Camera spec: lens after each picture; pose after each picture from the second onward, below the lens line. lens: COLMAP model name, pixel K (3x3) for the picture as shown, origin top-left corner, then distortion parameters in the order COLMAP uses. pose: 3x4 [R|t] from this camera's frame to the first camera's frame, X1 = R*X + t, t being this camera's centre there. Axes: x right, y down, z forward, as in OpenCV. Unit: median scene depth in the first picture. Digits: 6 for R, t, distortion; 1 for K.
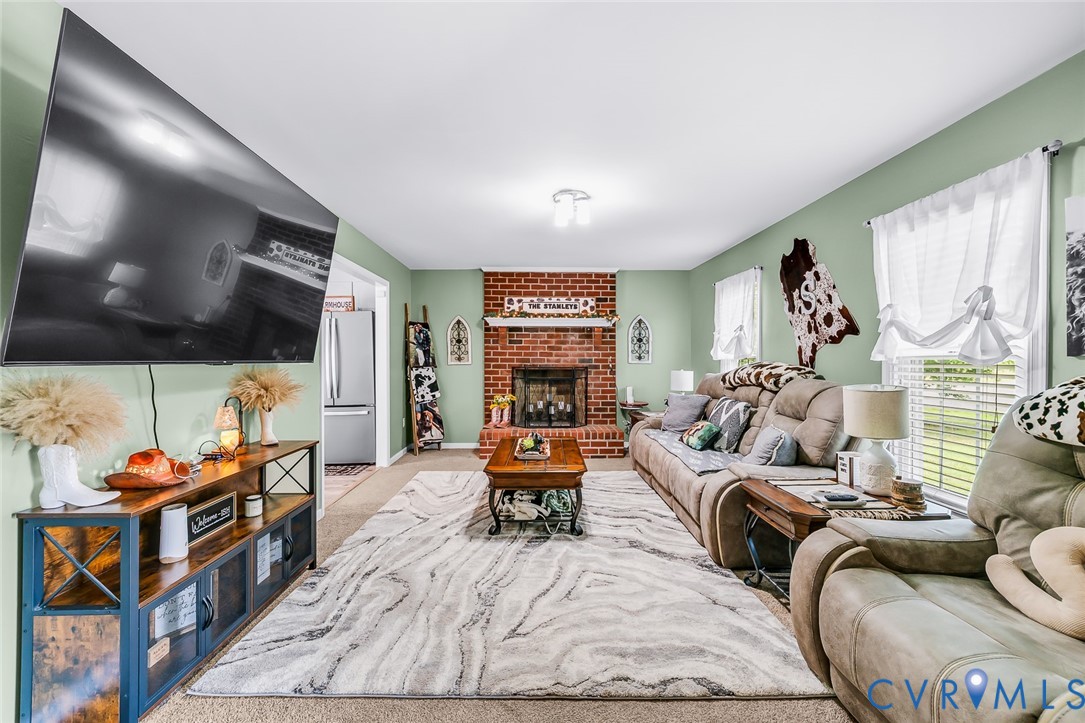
lens RADIAL K [[434.1, 0, 544.4], [0, 434.1, 362.1], [0, 0, 1]] dist [-0.007864, 0.004083]
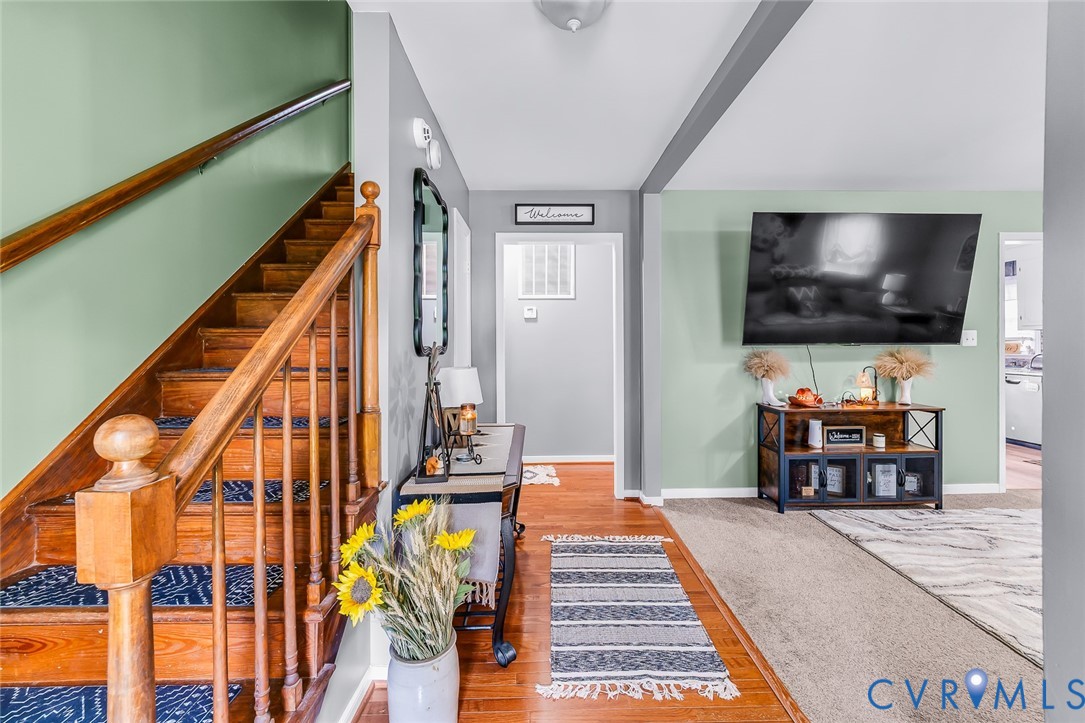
lens RADIAL K [[434.1, 0, 550.1], [0, 434.1, 351.5], [0, 0, 1]] dist [-0.007864, 0.004083]
pose [[-0.018827, 0.007922, -0.999791, 0.575175], [-0.000828, 0.999968, 0.007939, 0.010225], [0.999822, 0.000978, -0.018820, -0.071797]]
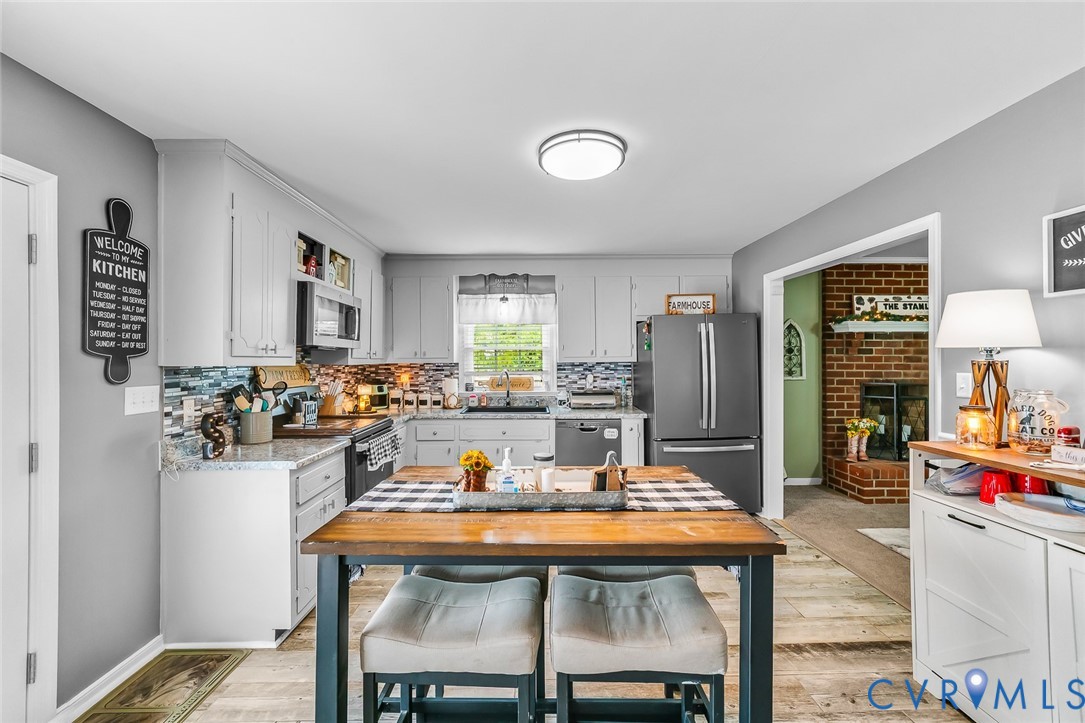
lens RADIAL K [[434.1, 0, 541.3], [0, 434.1, 359.2], [0, 0, 1]] dist [-0.007864, 0.004083]
pose [[0.999960, -0.004984, -0.007460, -1.189354], [0.004911, 0.999940, -0.009804, -0.049891], [0.007508, 0.009767, 0.999924, 0.366793]]
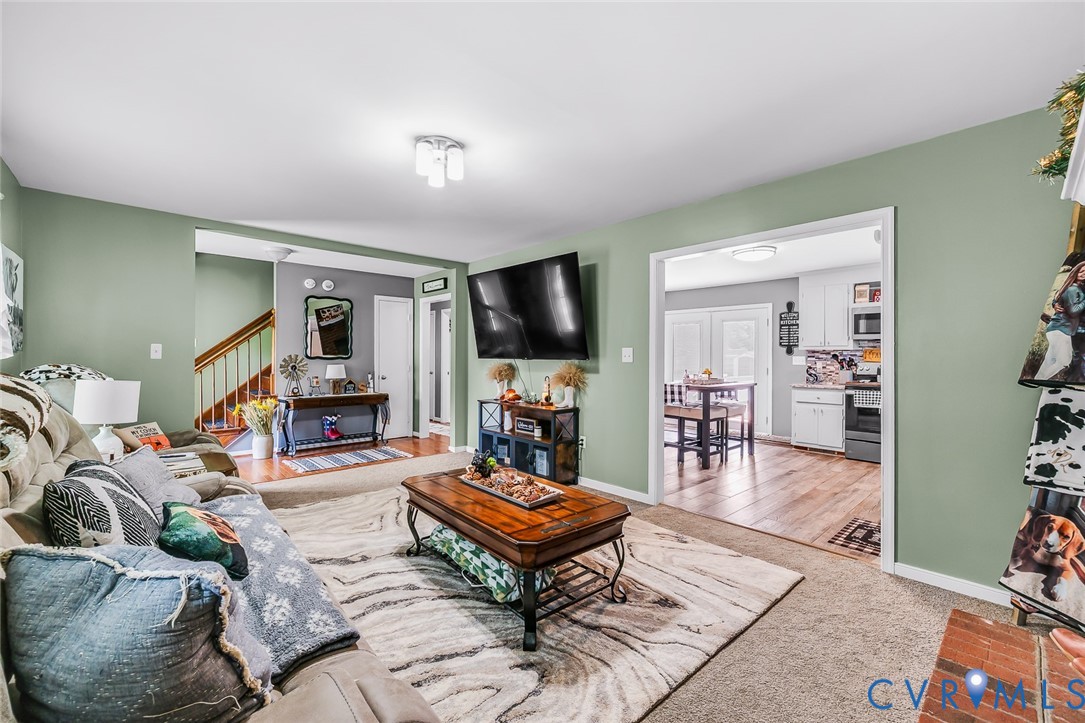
lens RADIAL K [[434.1, 0, 544.2], [0, 434.1, 360.0], [0, 0, 1]] dist [-0.007864, 0.004083]
pose [[-0.755763, -0.000804, -0.654845, 0.413193], [-0.011914, 0.999851, 0.012522, -0.013308], [0.654737, 0.017266, -0.755660, 1.722826]]
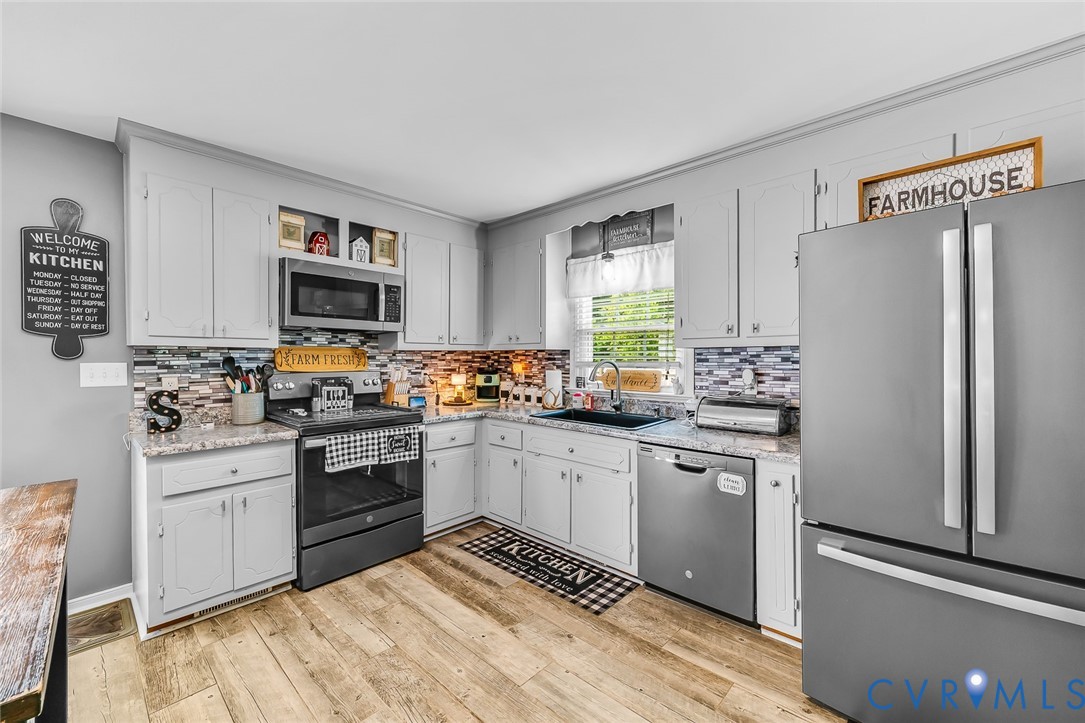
lens RADIAL K [[434.1, 0, 541.9], [0, 434.1, 361.7], [0, 0, 1]] dist [-0.007864, 0.004083]
pose [[0.723917, 0.009145, -0.689827, -0.757702], [-0.005539, 0.999957, 0.007443, -0.030697], [0.689865, -0.001567, 0.723936, 0.969249]]
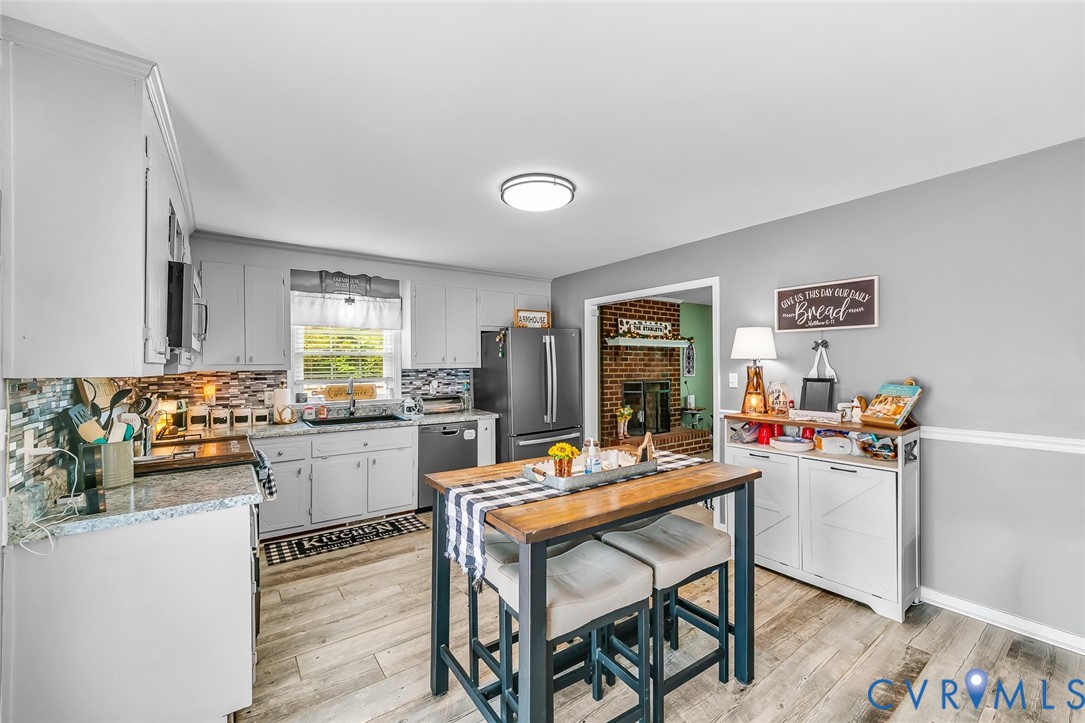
lens RADIAL K [[434.1, 0, 536.4], [0, 434.1, 362.7], [0, 0, 1]] dist [-0.007864, 0.004083]
pose [[0.823747, -0.003407, 0.566947, -1.594949], [0.010949, 0.999891, -0.009899, -0.054018], [-0.566852, 0.014361, 0.823695, 0.392453]]
